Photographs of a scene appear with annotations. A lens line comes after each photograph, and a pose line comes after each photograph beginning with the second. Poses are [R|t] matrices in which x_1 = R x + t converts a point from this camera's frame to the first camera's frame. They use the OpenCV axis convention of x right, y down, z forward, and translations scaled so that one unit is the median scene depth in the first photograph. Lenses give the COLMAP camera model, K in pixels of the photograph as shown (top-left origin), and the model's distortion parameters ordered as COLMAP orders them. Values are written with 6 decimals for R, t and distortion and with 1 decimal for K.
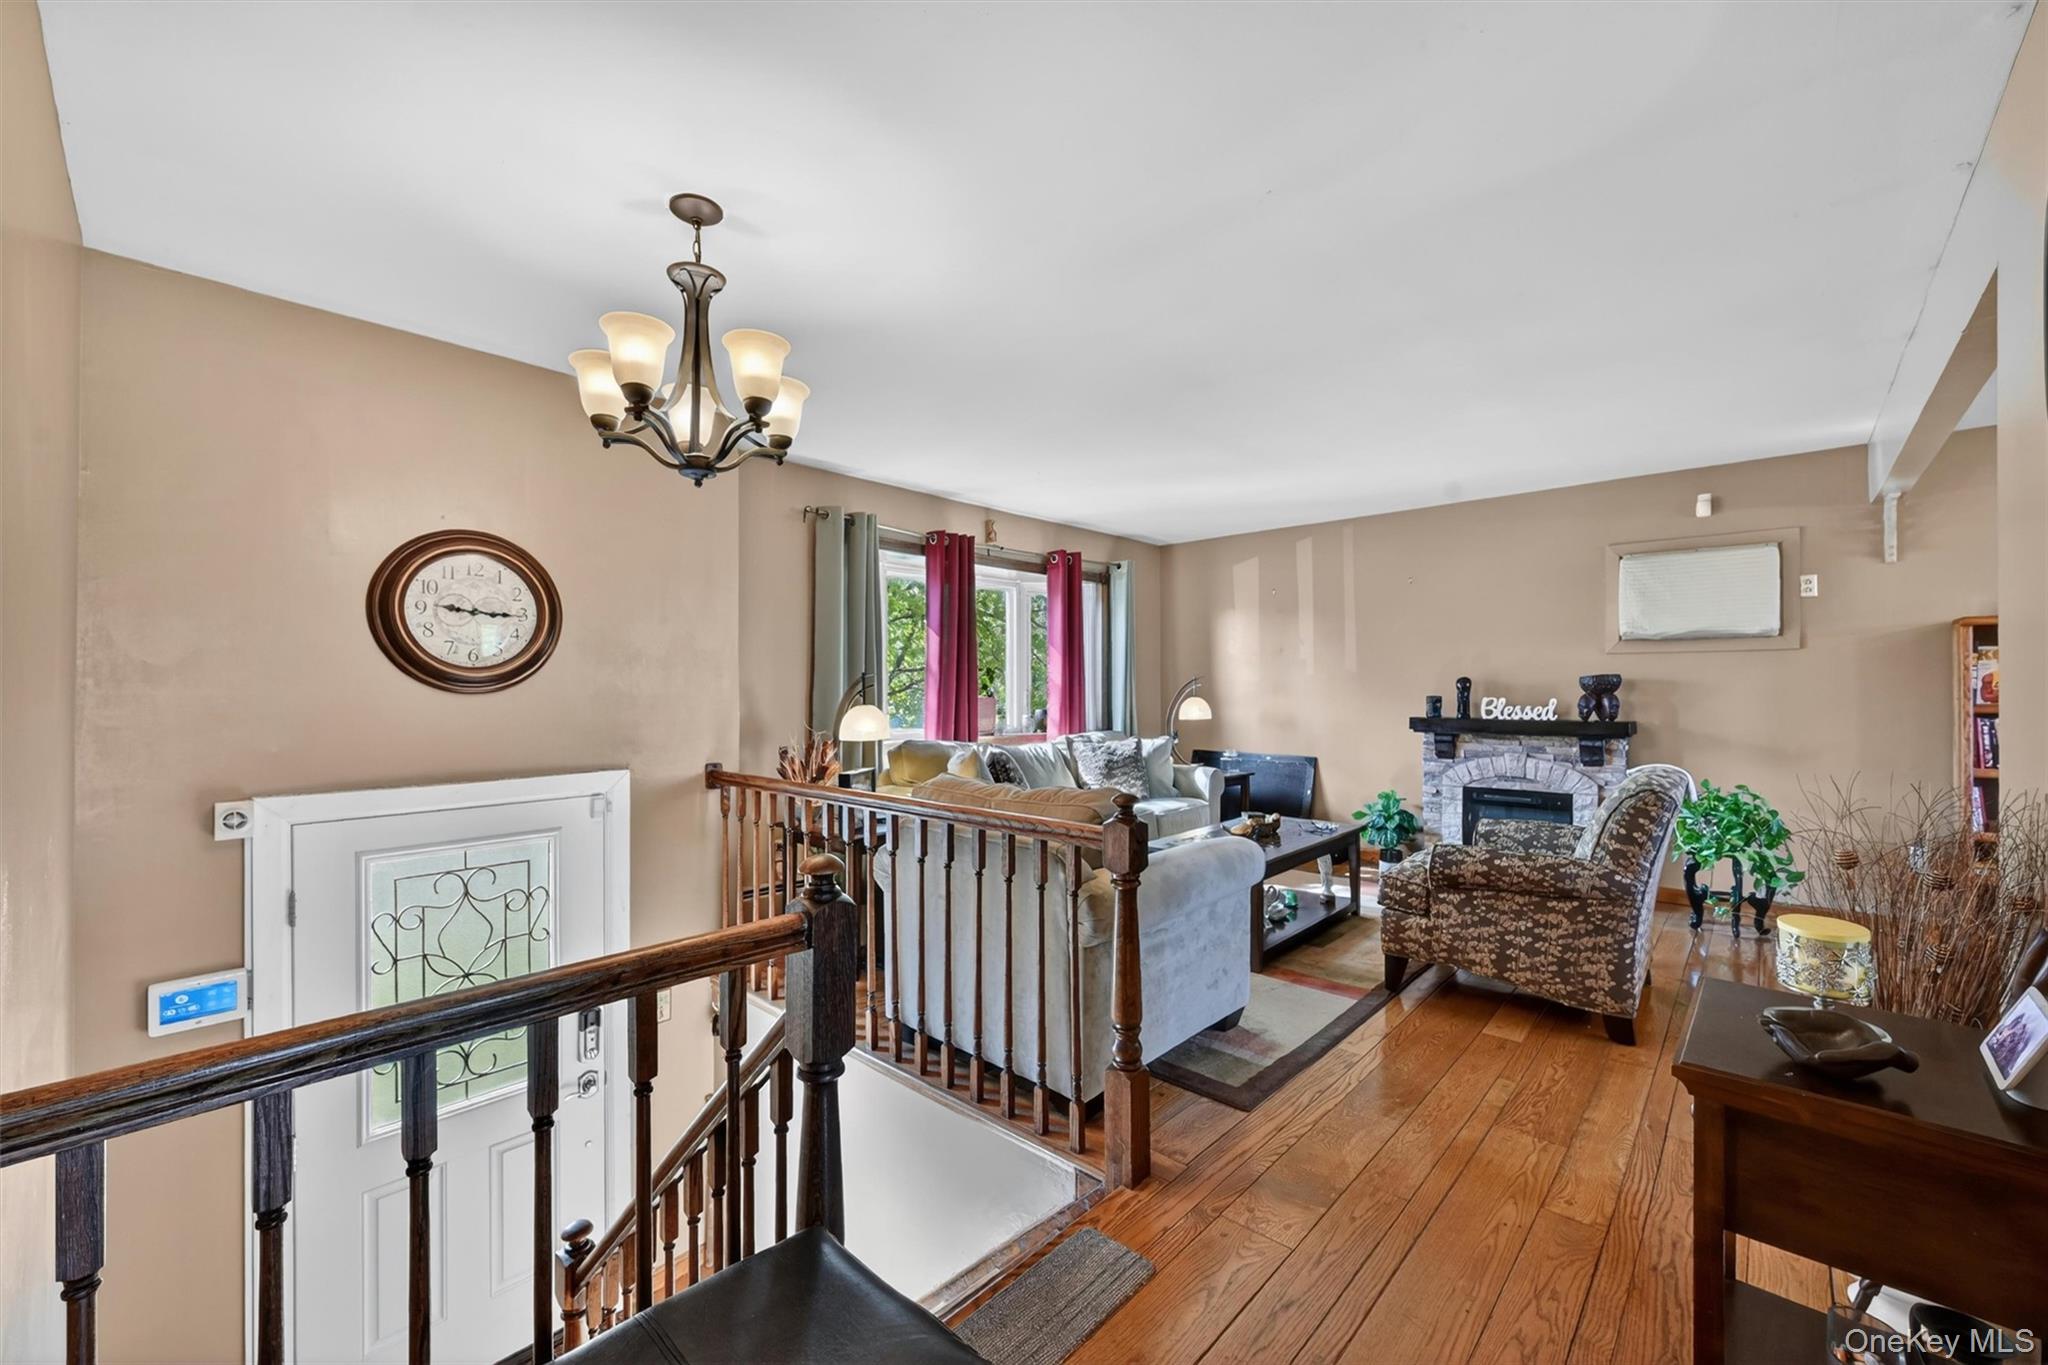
lens RADIAL K [[819.2, 0, 1019.9], [0, 819.2, 683.8], [0, 0, 1]] dist [0.000441, -0.001761]
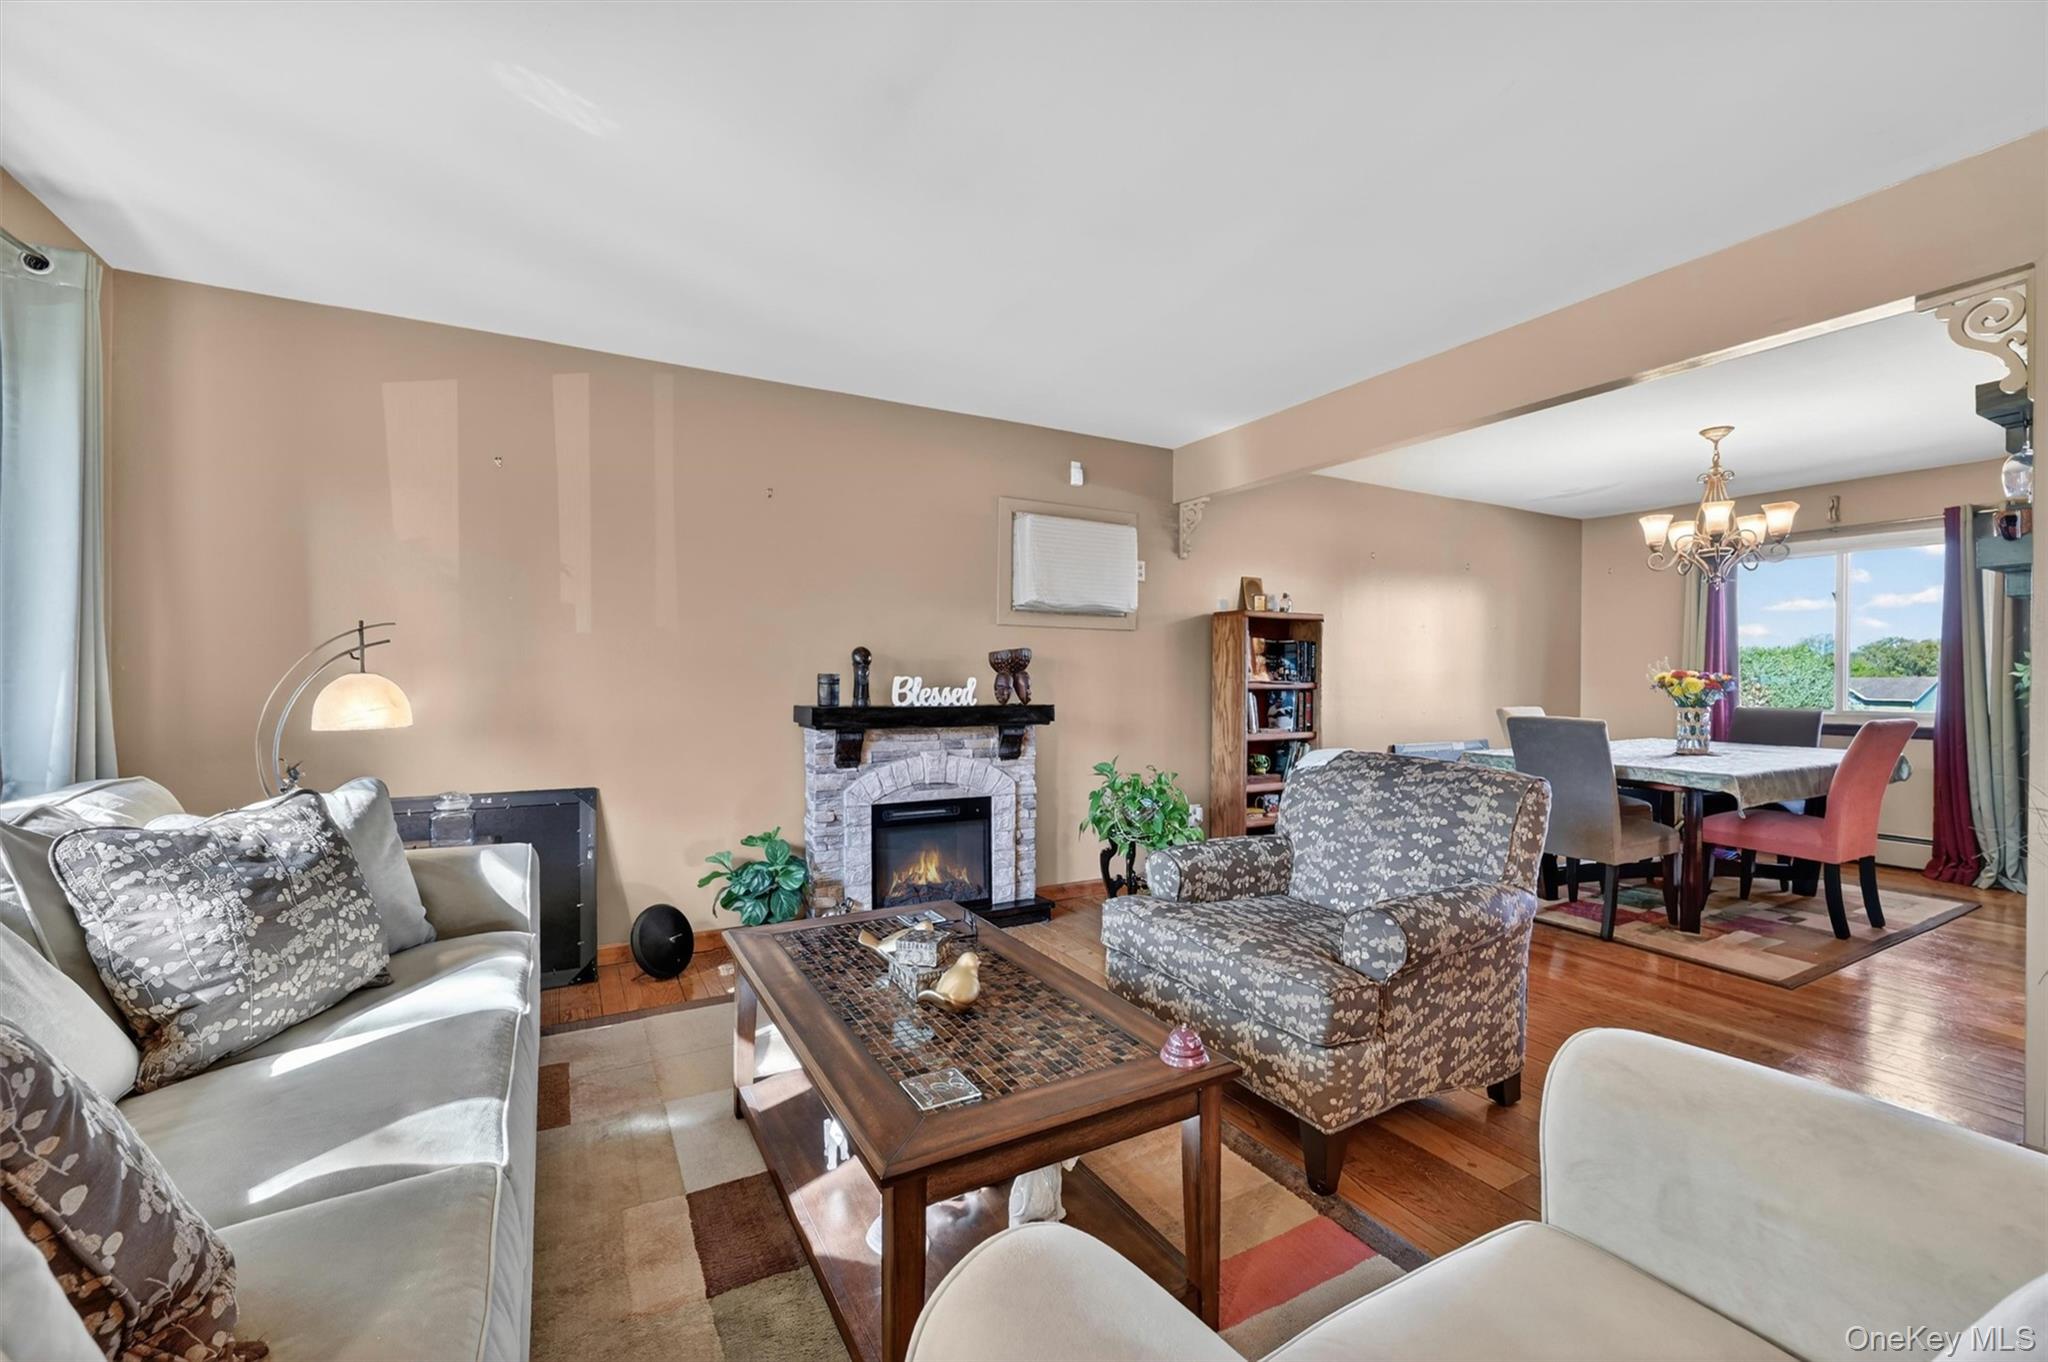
lens RADIAL K [[847.3, 0, 1034.0], [0, 847.3, 684.5], [0, 0, 1]] dist [-0.001570, -0.000036]
pose [[0.304227, 0.000261, 0.952600, -0.105373], [-0.009672, 0.999949, 0.002815, 0.022083], [-0.952551, -0.010070, 0.304214, 0.705947]]
